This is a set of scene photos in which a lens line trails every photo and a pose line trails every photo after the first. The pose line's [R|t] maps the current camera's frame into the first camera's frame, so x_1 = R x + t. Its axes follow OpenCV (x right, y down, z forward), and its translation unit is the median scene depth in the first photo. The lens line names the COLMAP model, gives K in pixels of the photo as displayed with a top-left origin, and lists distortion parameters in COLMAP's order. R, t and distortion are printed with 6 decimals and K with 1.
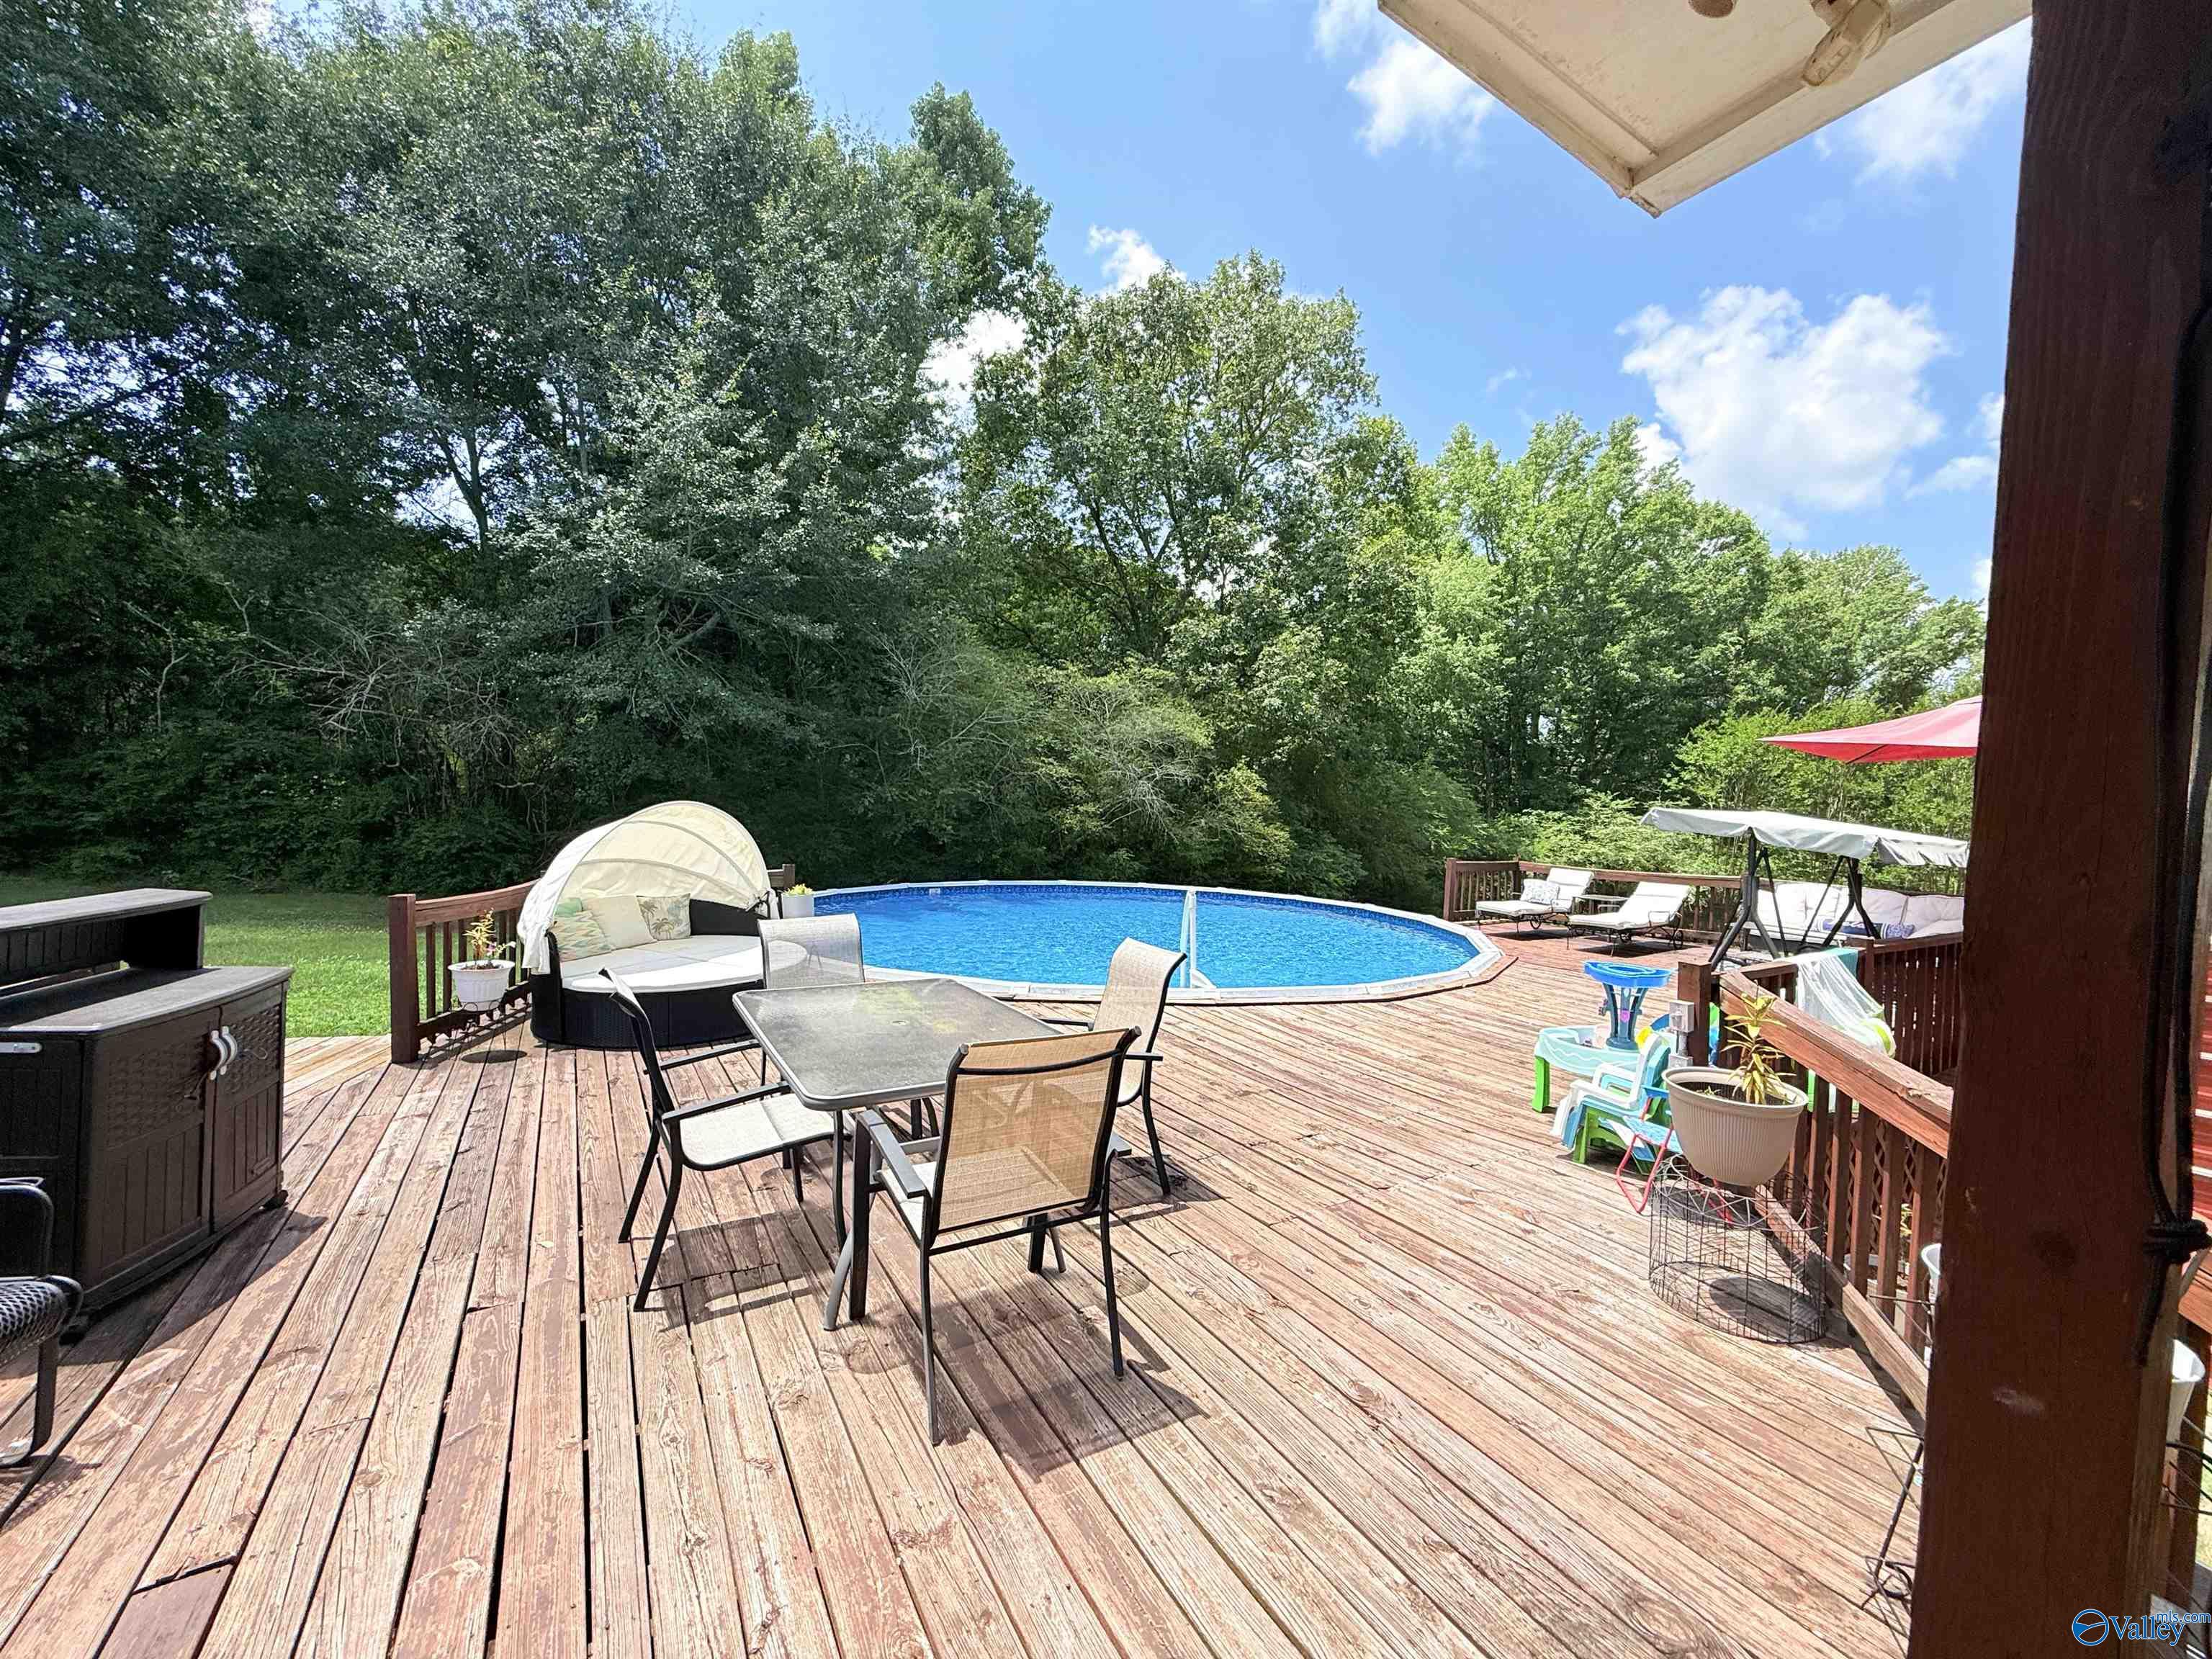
lens RADIAL K [[872.9, 0, 1106.0], [0, 872.9, 829.5], [0, 0, 1]] dist [0.006470, 0.000015]
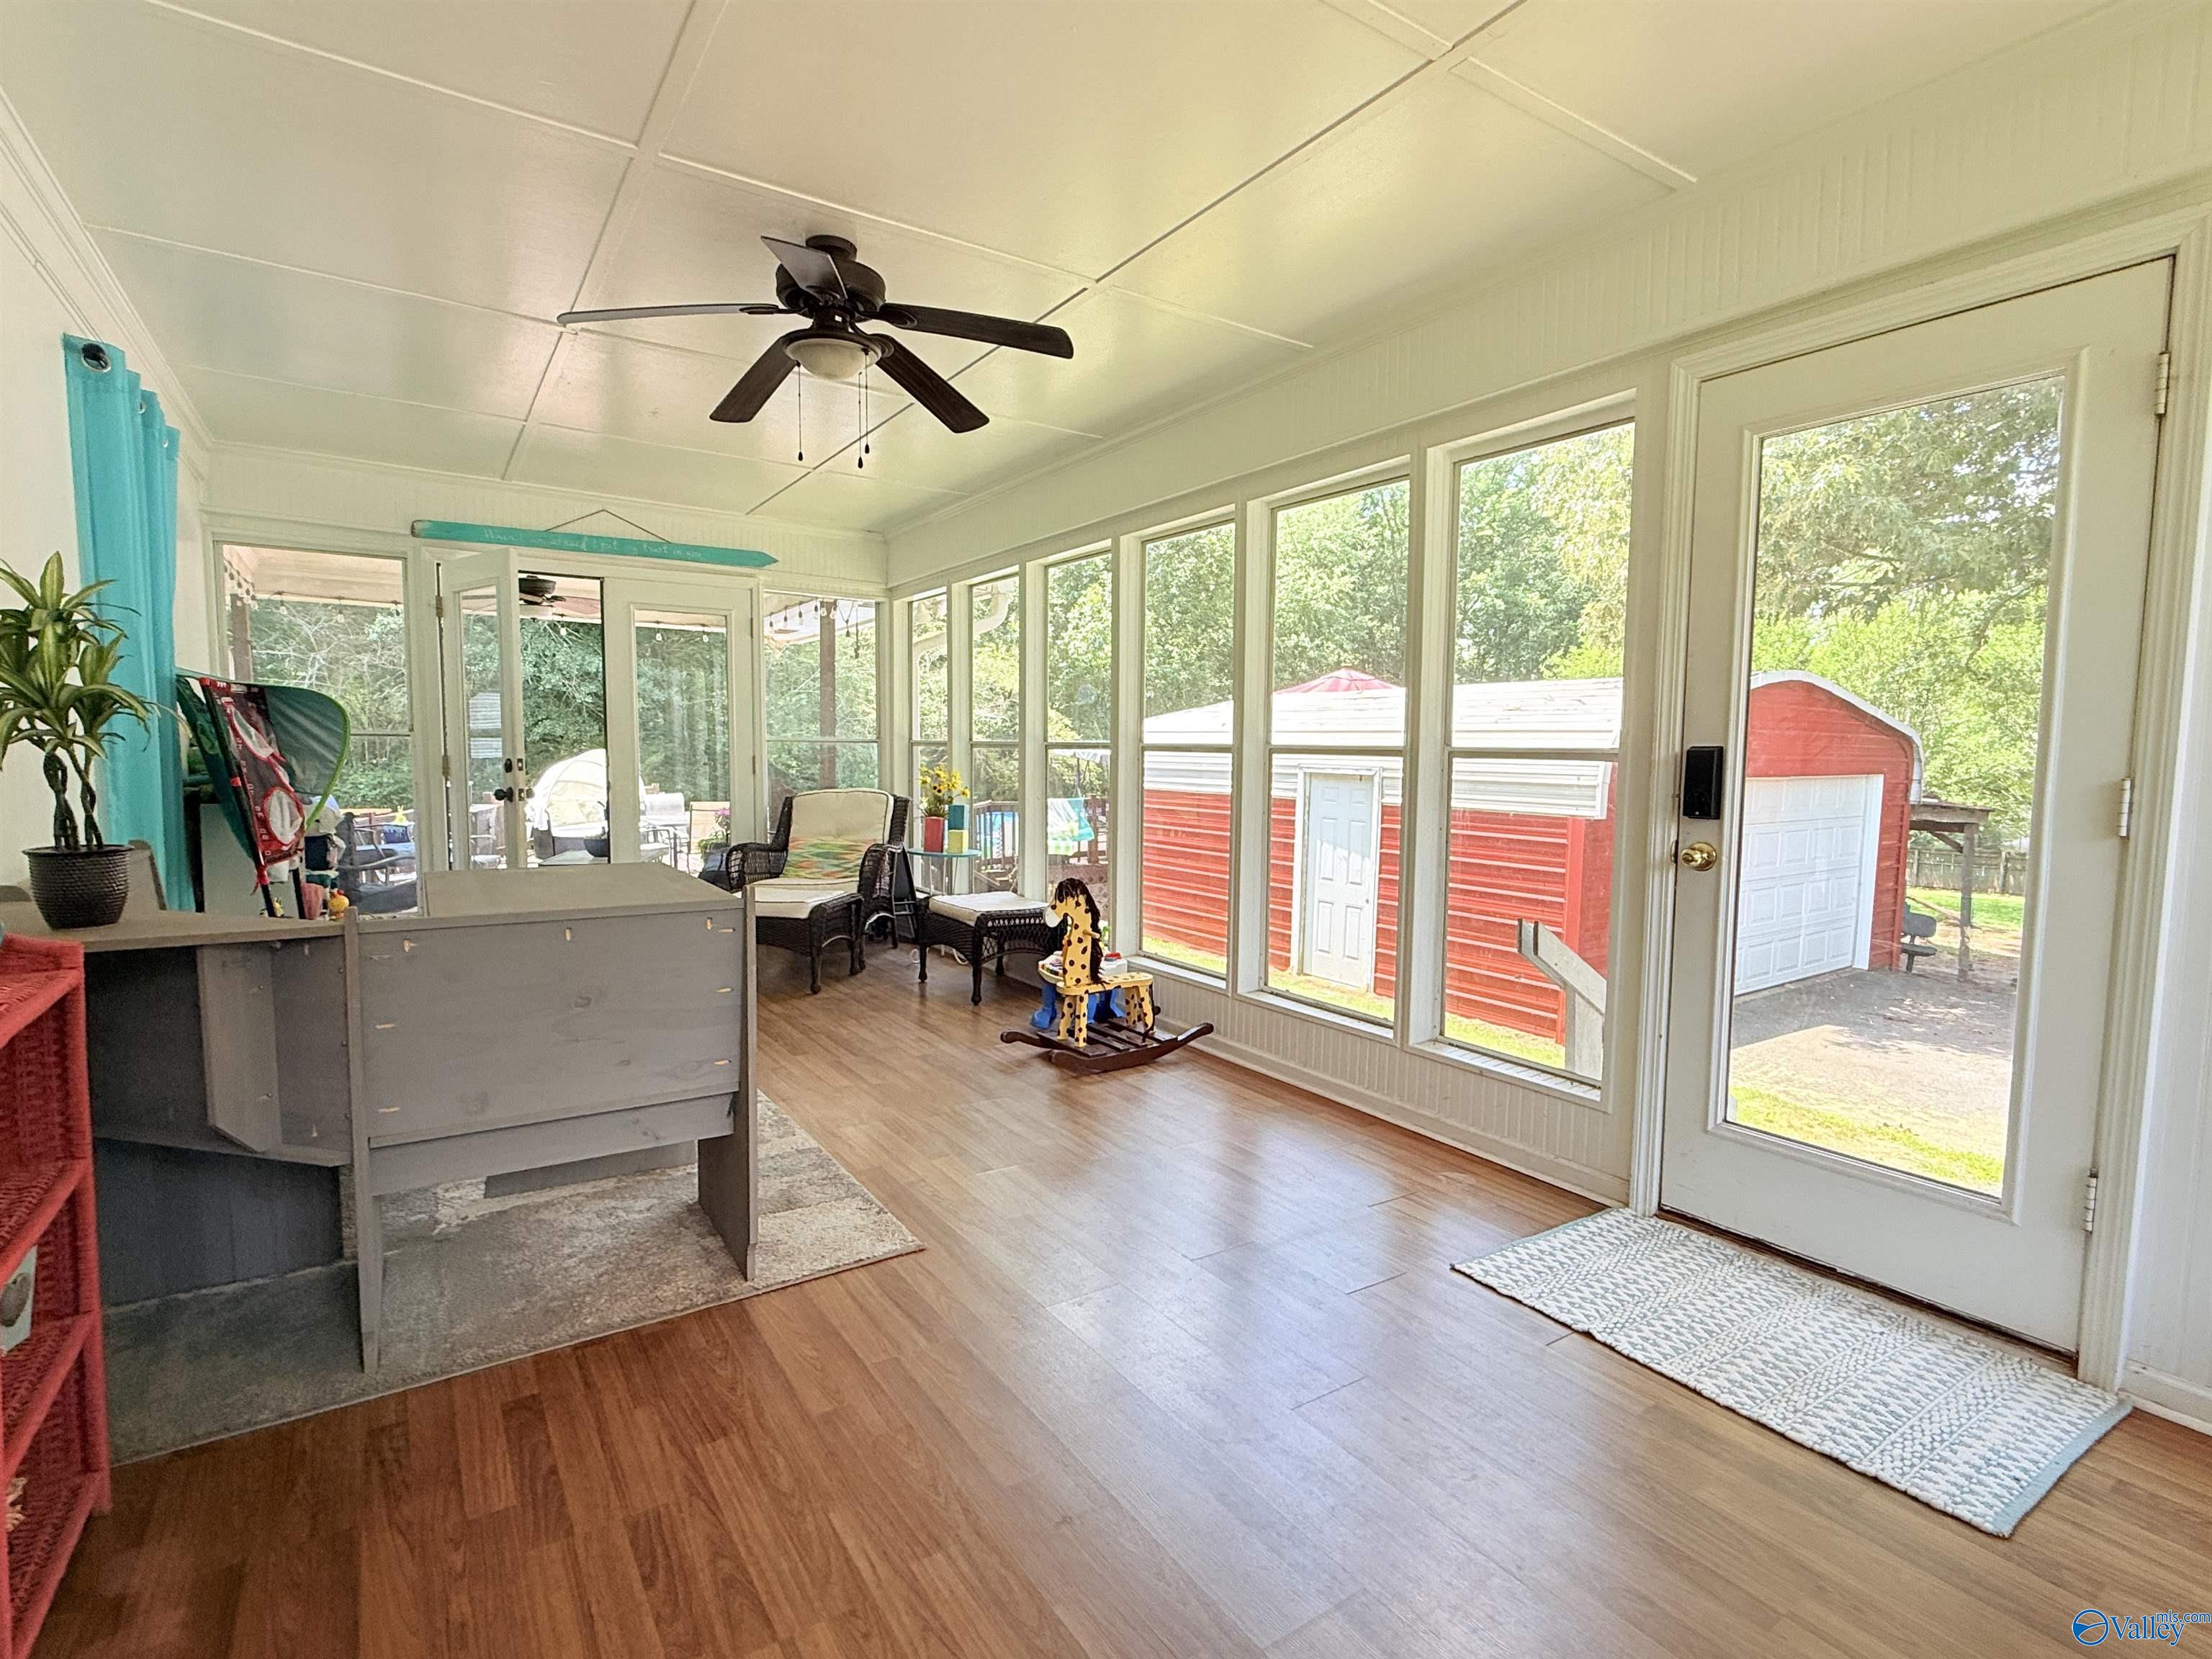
lens RADIAL K [[1066.6, 0, 1106.0], [0, 1066.6, 829.5], [0, 0, 1]] dist [-0.000029, 0.000060]
pose [[0.998782, -0.027308, 0.041100, 0.150310], [0.024972, 0.998101, 0.056302, 0.010393], [-0.042559, -0.055207, 0.997568, -0.393816]]
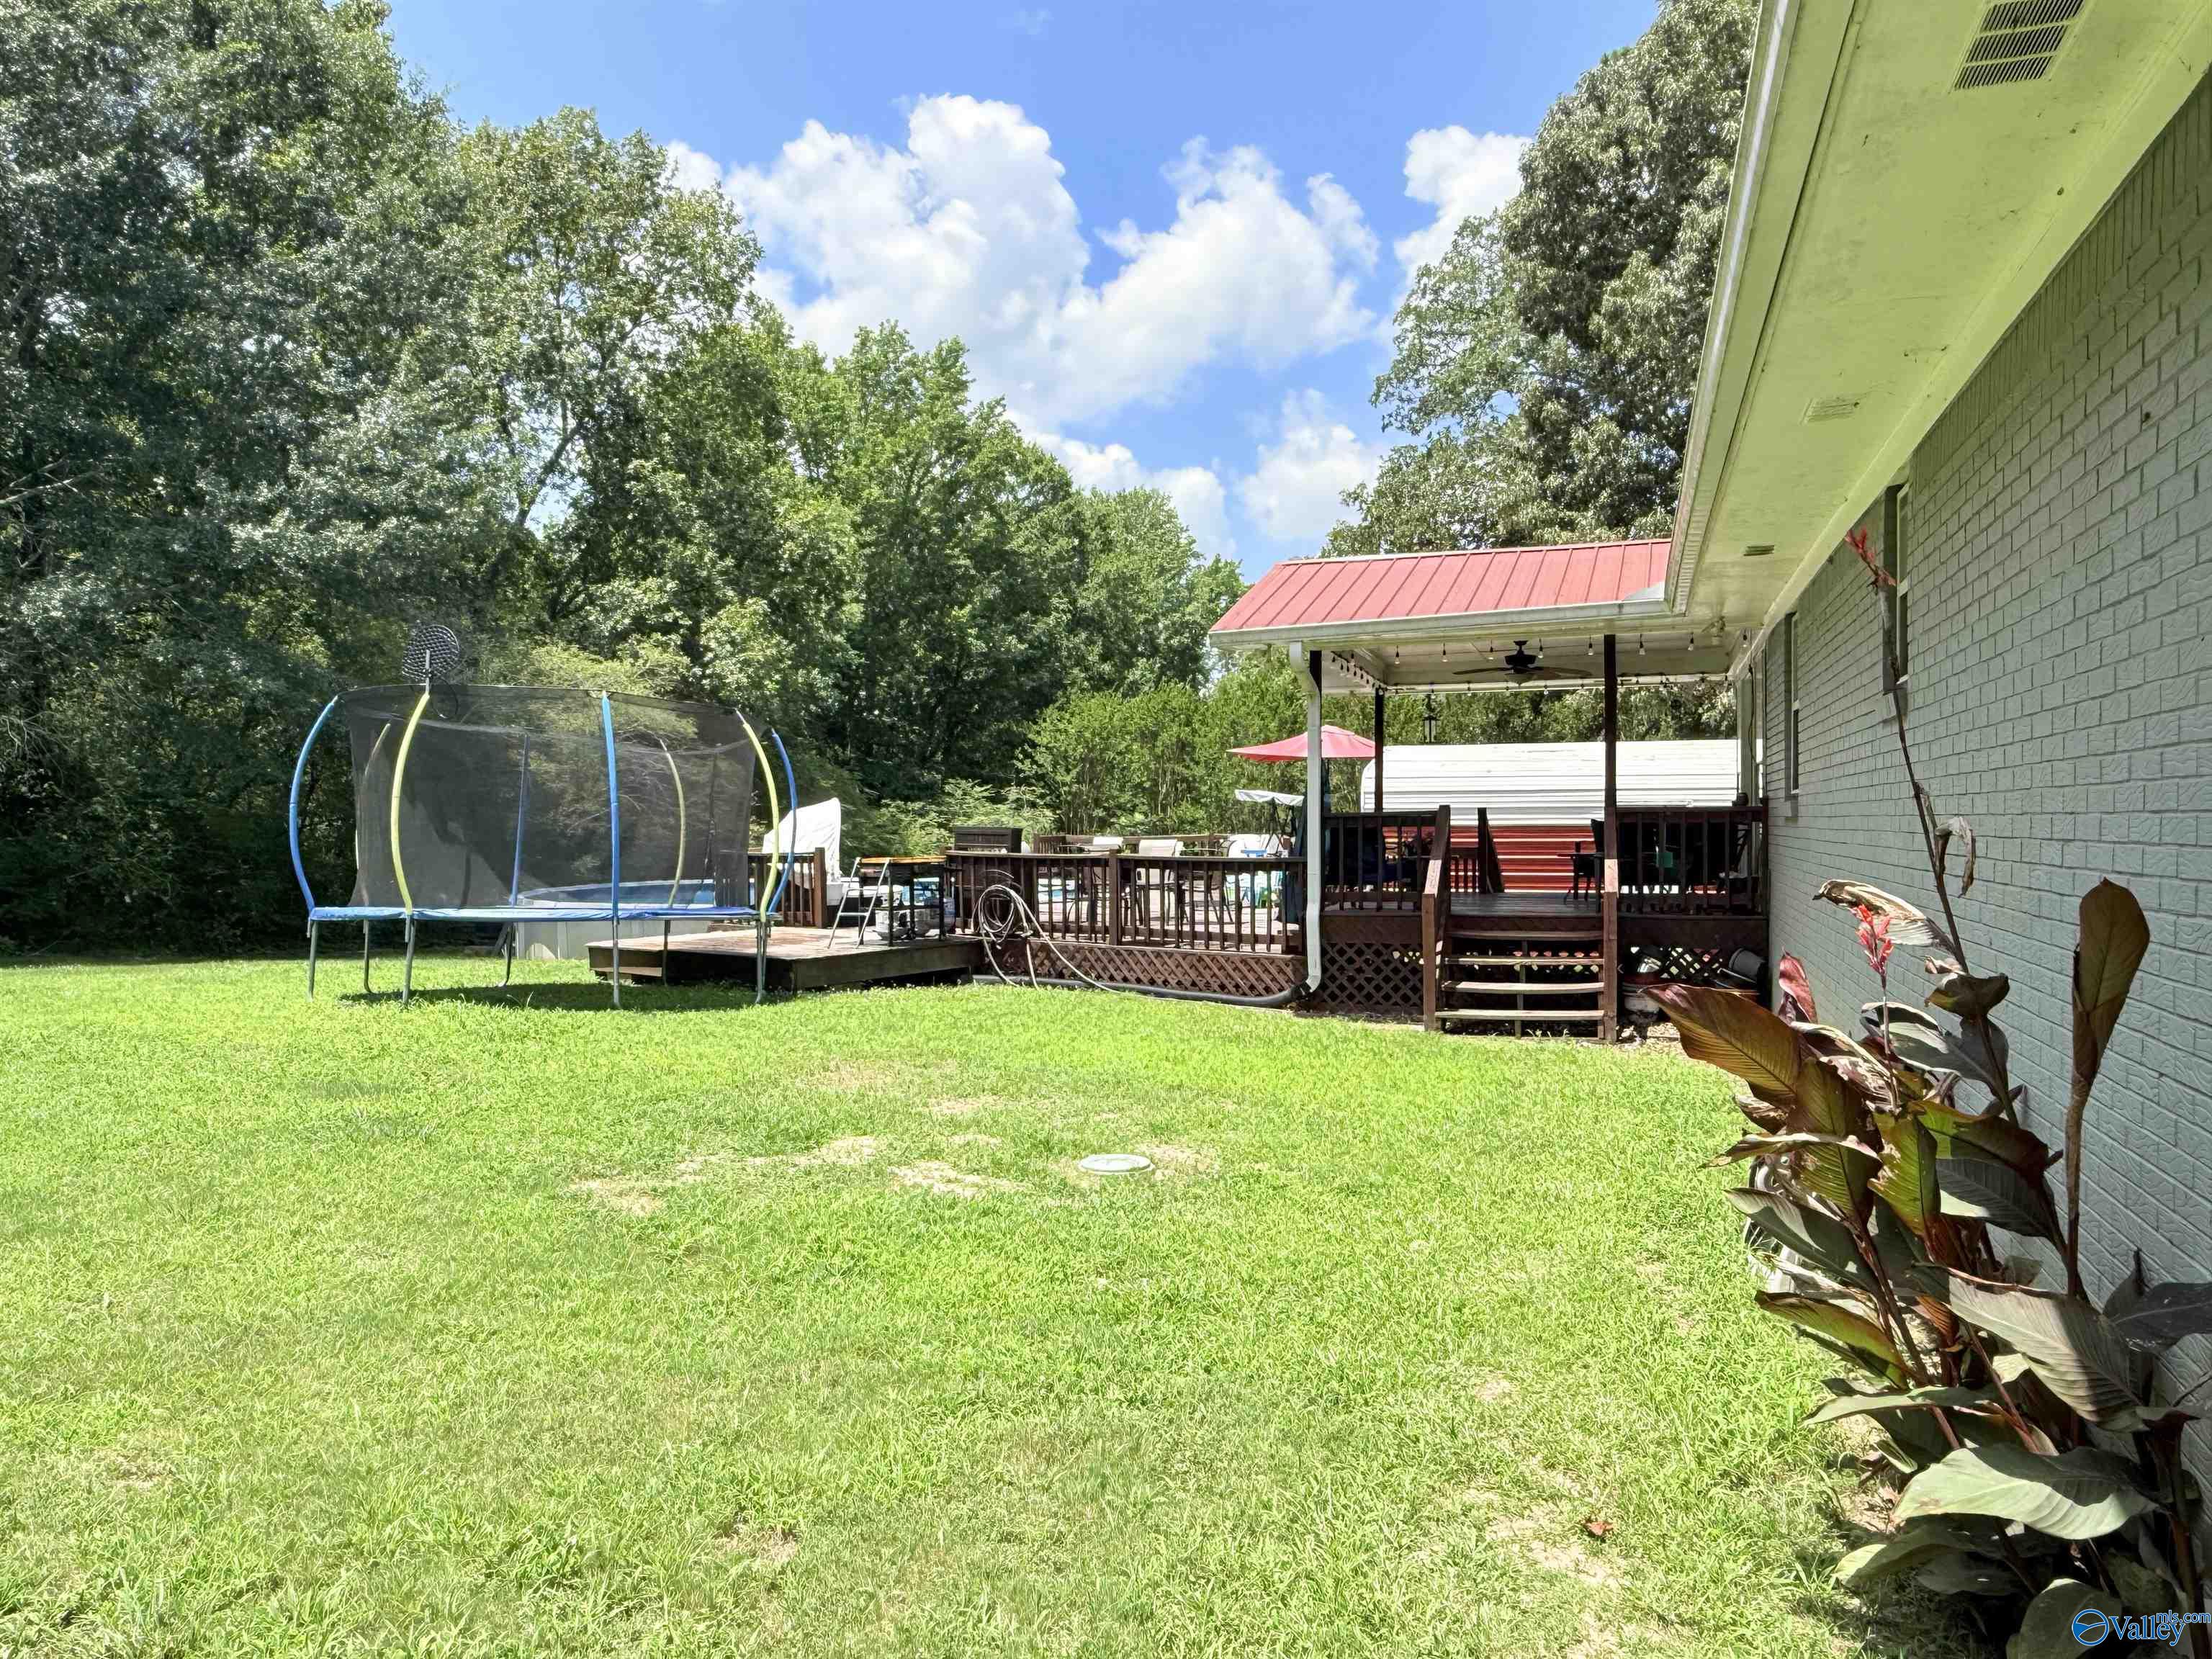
lens RADIAL K [[1533.6, 0, 1106.0], [0, 1533.6, 829.5], [0, 0, 1]] dist [-0.000771, -0.000014]
pose [[0.763005, -0.037103, 0.645327, -0.518924], [0.042443, 0.999073, 0.007258, 0.005766], [-0.644997, 0.021851, 0.763872, -0.429842]]
